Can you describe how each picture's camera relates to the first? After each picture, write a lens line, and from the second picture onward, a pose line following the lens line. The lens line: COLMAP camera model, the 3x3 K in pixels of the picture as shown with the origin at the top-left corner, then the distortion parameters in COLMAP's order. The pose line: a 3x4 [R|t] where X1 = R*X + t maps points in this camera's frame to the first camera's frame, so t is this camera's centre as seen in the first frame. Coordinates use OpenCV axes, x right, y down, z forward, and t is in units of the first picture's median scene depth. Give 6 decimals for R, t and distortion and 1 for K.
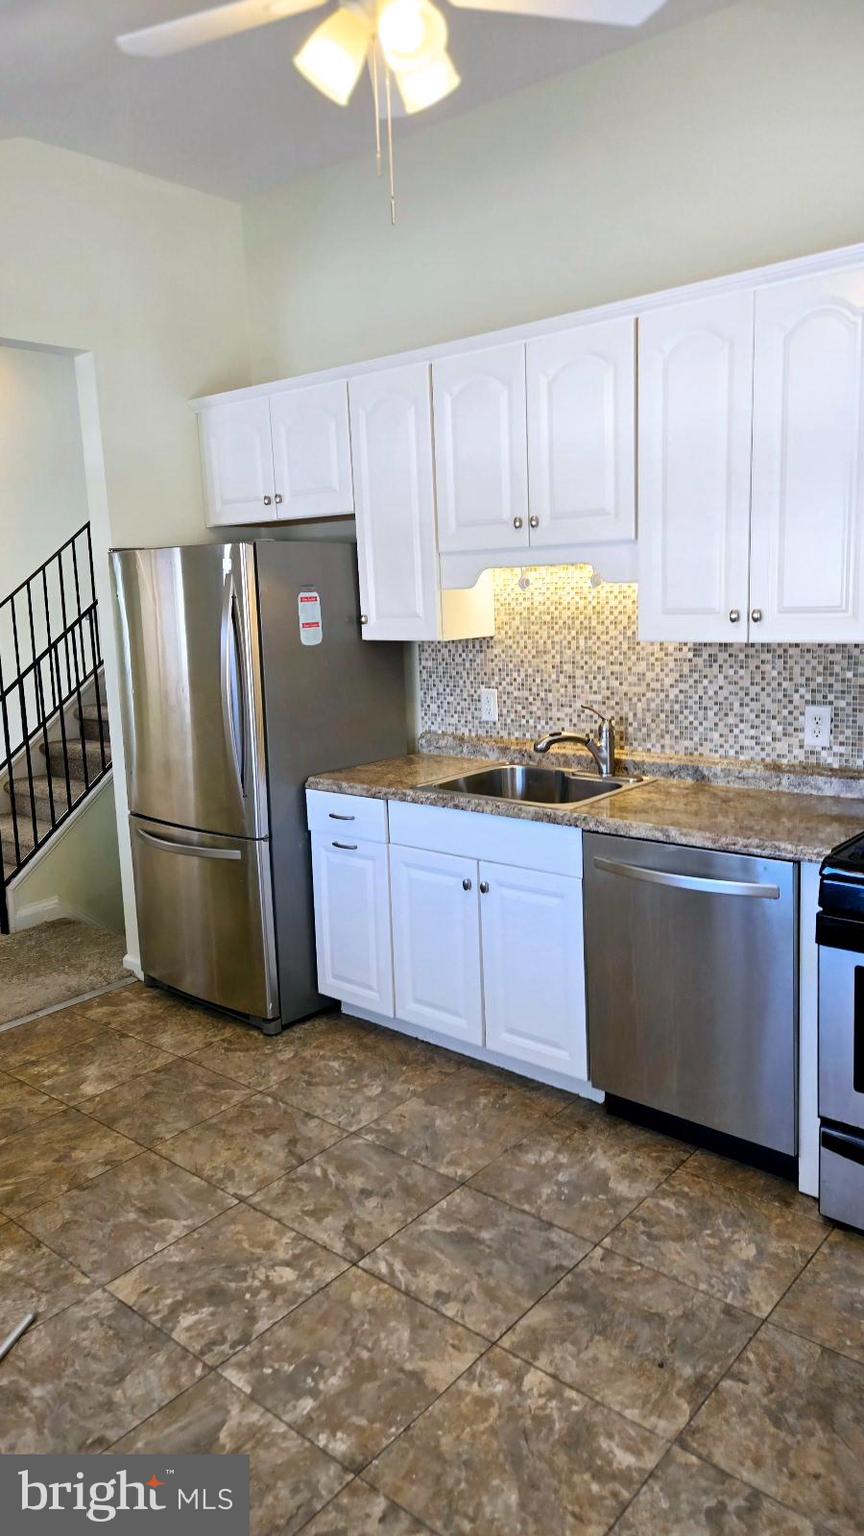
lens RADIAL K [[1018.6, 0, 435.8], [0, 1018.6, 736.1], [0, 0, 1]] dist [0.074701, -0.052015]
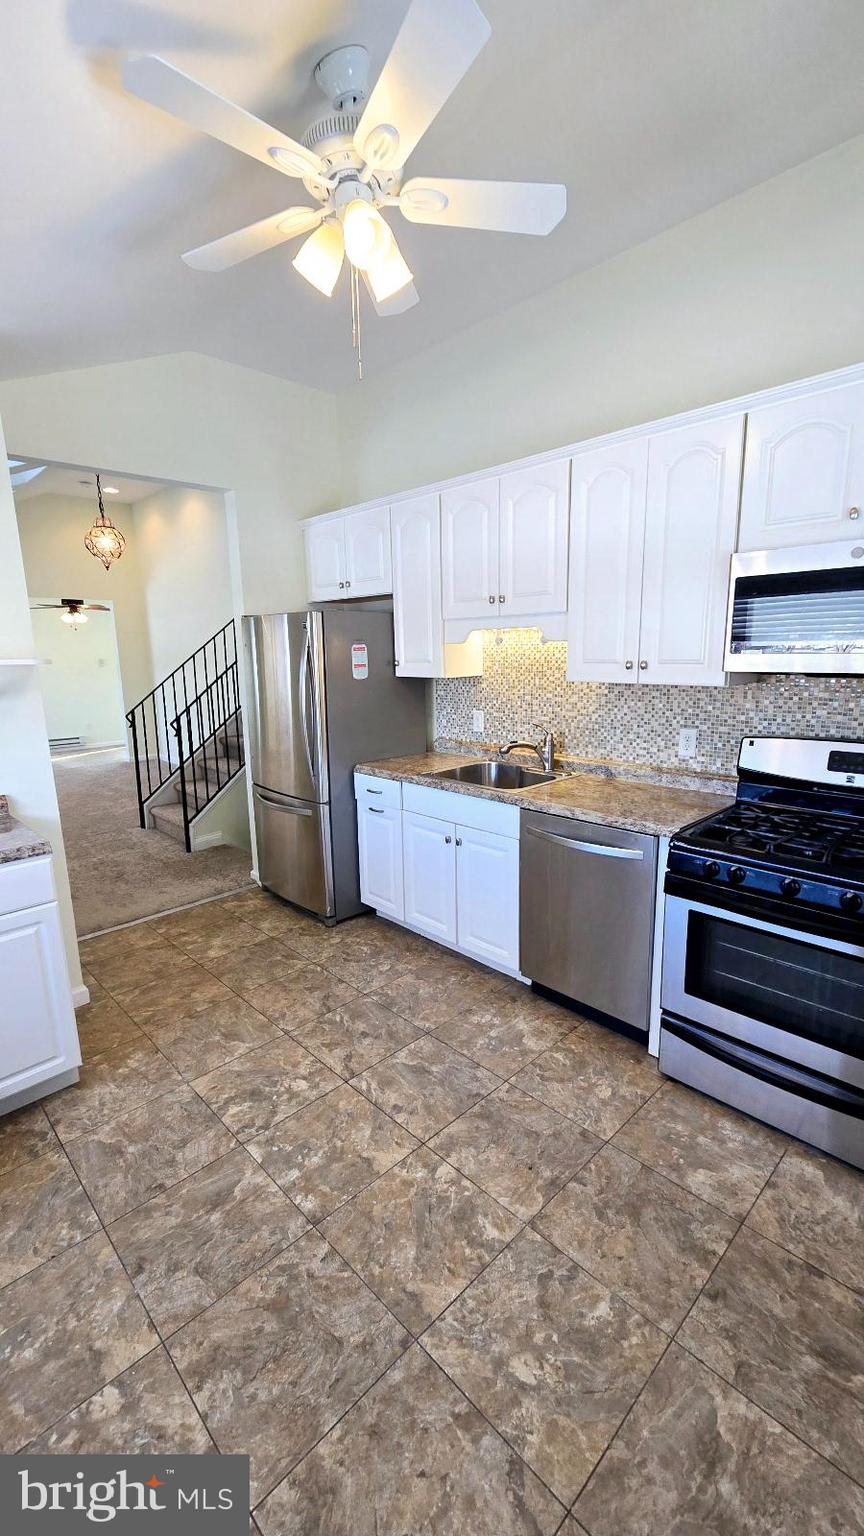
lens RADIAL K [[627.5, 0, 432.0], [0, 627.5, 768.0], [0, 0, 1]] dist [0.001575, 0.000114]
pose [[0.995763, 0.034717, -0.085152, 0.090794], [-0.030653, 0.998349, 0.048574, -0.006061], [0.086697, -0.045758, 0.995183, 0.079993]]
